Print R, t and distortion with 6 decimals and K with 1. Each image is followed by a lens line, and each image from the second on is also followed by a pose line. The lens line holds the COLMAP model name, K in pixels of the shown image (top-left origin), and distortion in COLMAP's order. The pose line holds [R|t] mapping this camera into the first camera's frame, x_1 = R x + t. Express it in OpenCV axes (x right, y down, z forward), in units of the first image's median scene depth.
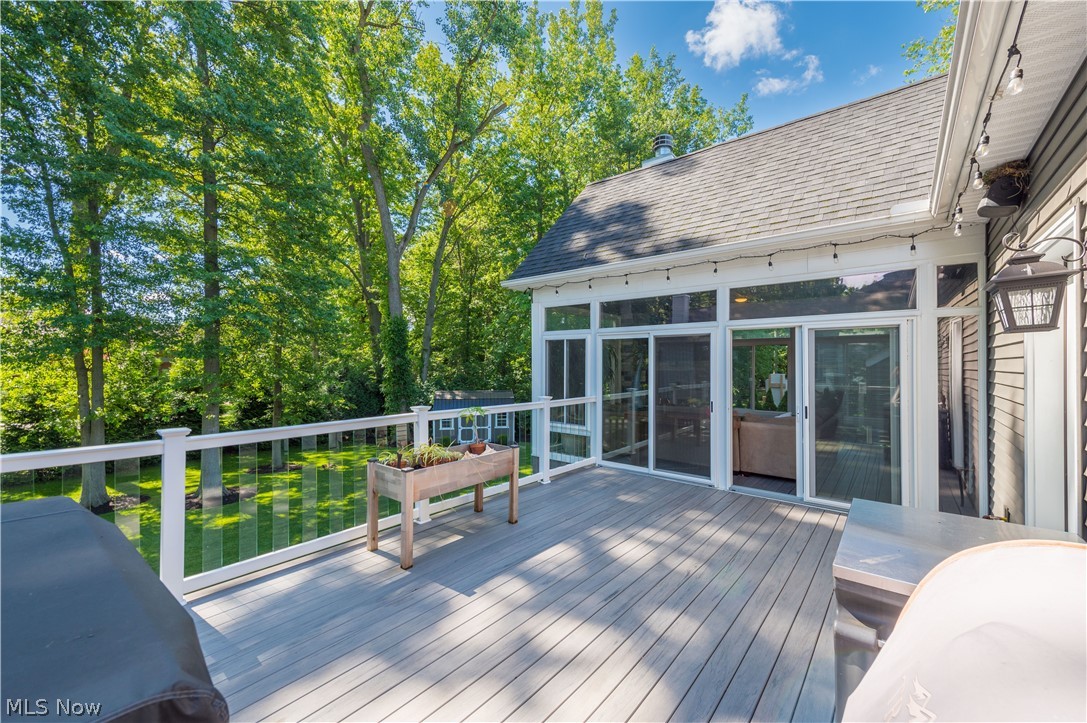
lens RADIAL K [[425.4, 0, 563.0], [0, 425.4, 361.3], [0, 0, 1]] dist [0.012183, -0.003769]
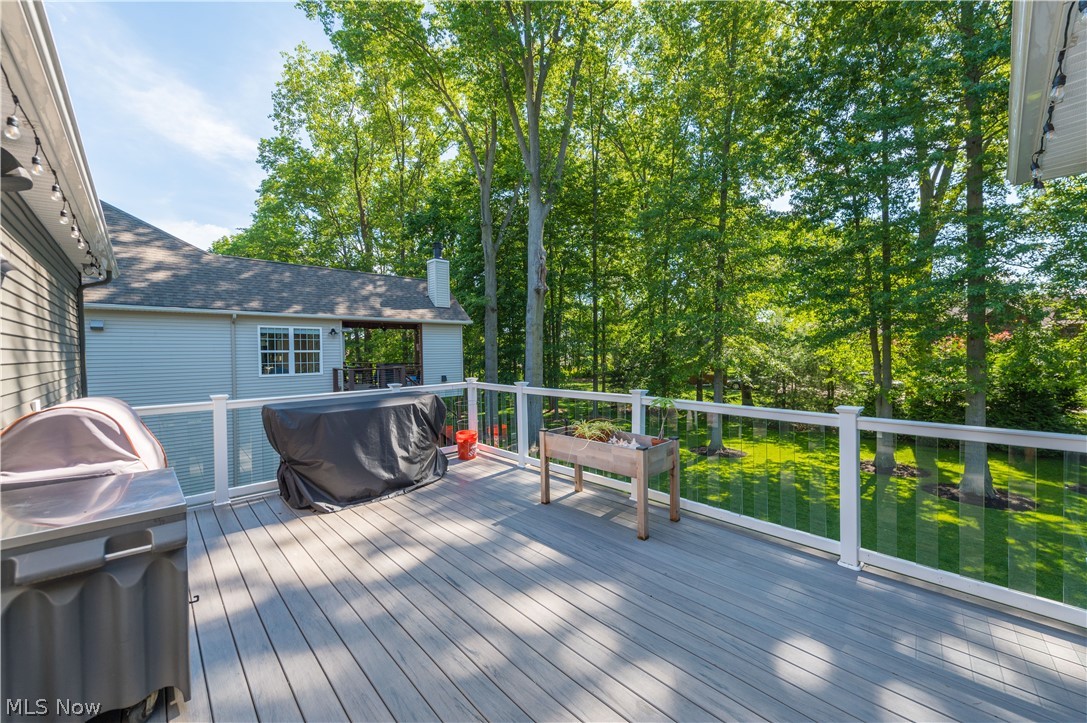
lens RADIAL K [[425.4, 0, 563.0], [0, 425.4, 361.3], [0, 0, 1]] dist [0.012183, -0.003769]
pose [[-0.125867, 0.023040, -0.991780, 0.678221], [0.013044, 0.999682, 0.021568, 0.008803], [0.991961, -0.010222, -0.126127, 0.885946]]
